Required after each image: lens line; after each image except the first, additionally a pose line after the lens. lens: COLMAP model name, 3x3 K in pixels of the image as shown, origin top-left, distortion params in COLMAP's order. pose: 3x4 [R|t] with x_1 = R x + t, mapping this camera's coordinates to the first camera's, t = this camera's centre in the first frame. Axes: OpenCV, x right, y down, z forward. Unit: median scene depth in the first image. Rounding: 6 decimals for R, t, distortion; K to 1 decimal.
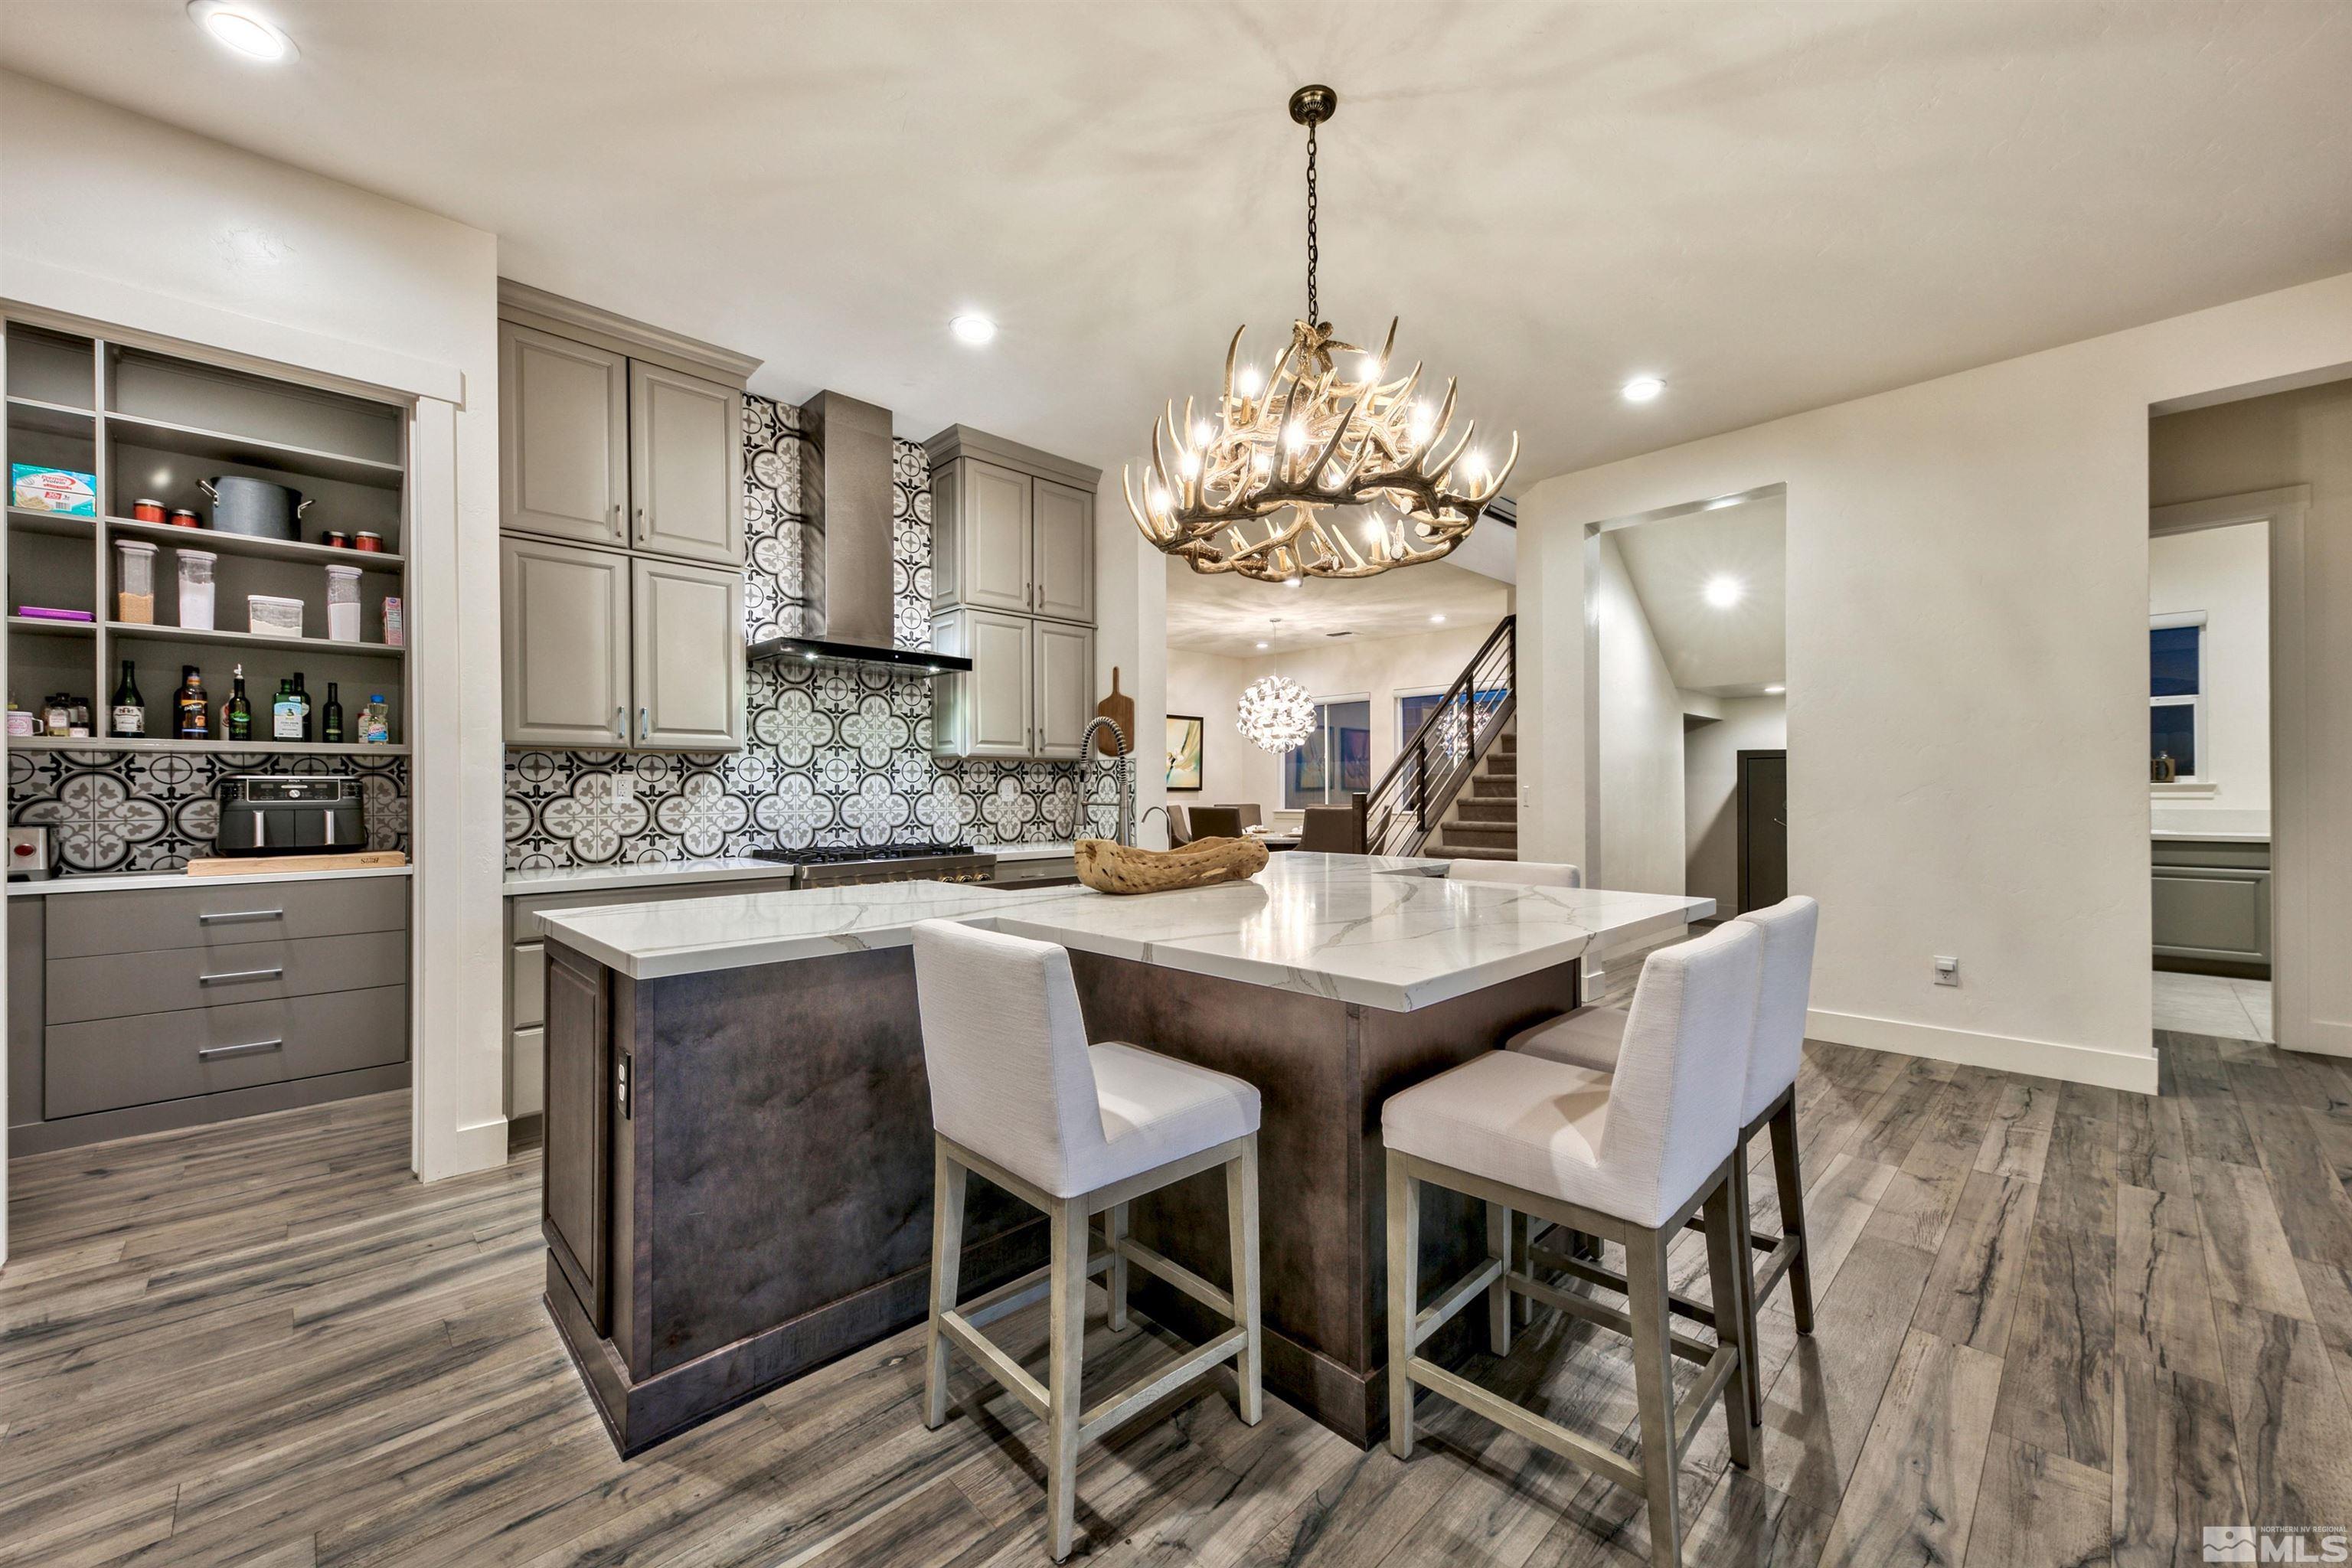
lens RADIAL K [[912.2, 0, 1172.0], [0, 912.2, 791.4], [0, 0, 1]] dist [0.001135, -0.000325]
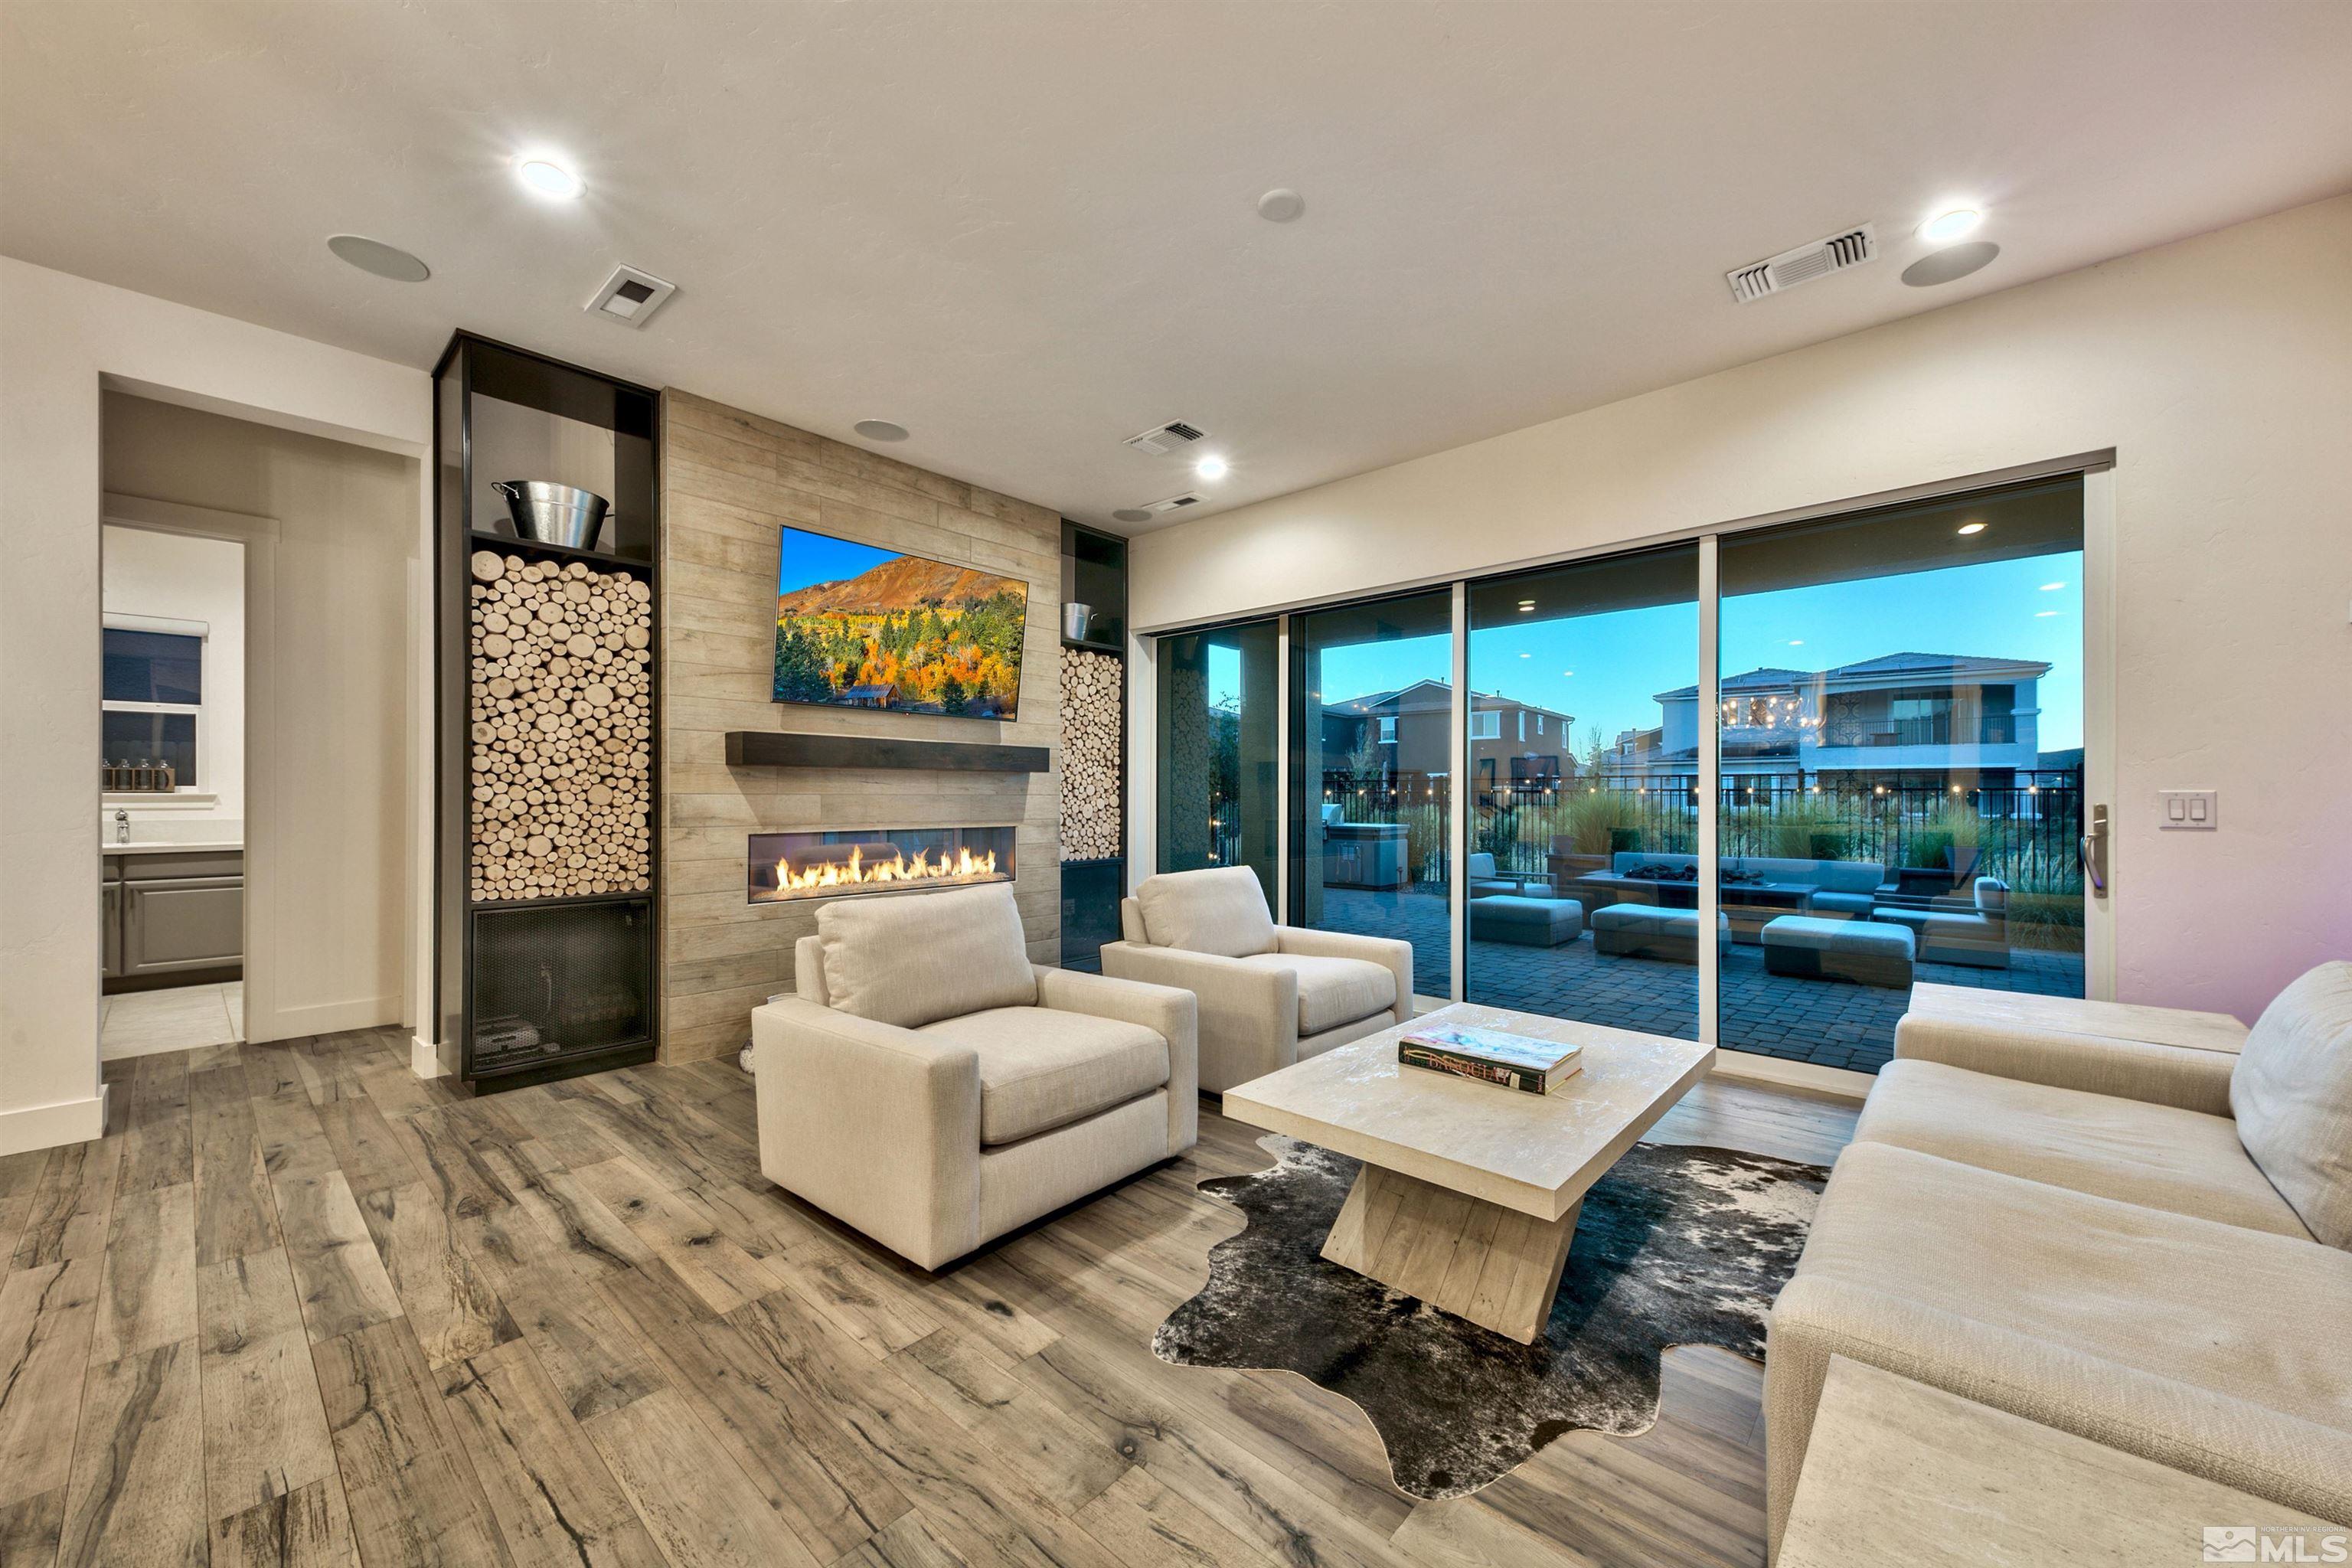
lens RADIAL K [[880.8, 0, 1164.3], [0, 880.8, 799.3], [0, 0, 1]] dist [0.010676, -0.000098]
pose [[-0.061654, 0.002942, 0.998093, 0.120464], [0.000522, 0.999996, -0.002915, 0.001096], [-0.998097, 0.000341, -0.061655, 0.004146]]
